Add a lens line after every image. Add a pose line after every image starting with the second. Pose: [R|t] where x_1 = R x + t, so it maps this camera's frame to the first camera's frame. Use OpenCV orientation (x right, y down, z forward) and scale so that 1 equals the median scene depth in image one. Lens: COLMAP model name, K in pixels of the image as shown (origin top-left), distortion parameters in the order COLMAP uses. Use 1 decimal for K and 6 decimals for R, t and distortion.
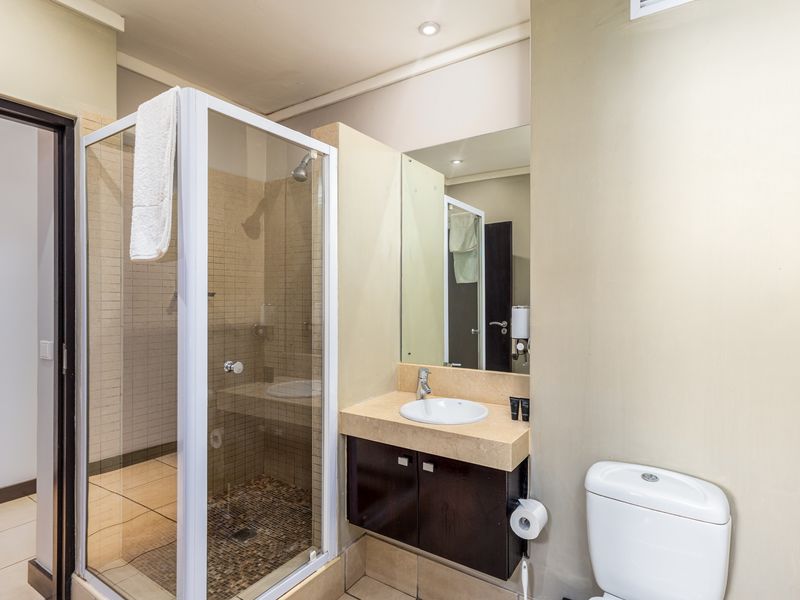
lens RADIAL K [[433.1, 0, 400.0], [0, 433.1, 300.0], [0, 0, 1]] dist [-0.001644, 0.000128]
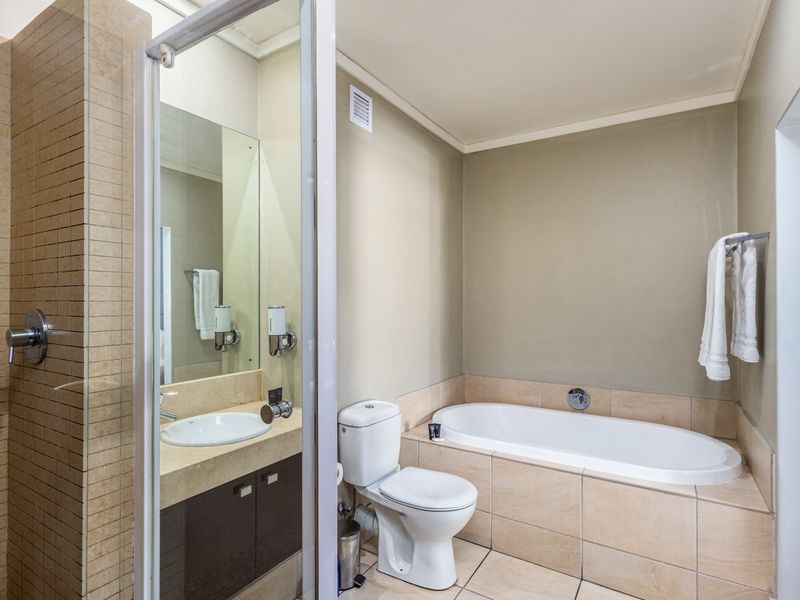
lens RADIAL K [[433.1, 0, 400.0], [0, 433.1, 300.0], [0, 0, 1]] dist [-0.001644, 0.000128]
pose [[-0.034520, 0.000805, 0.999404, -0.862362], [0.005498, 0.999985, -0.000615, 0.000294], [-0.999389, 0.005473, -0.034524, 0.734127]]
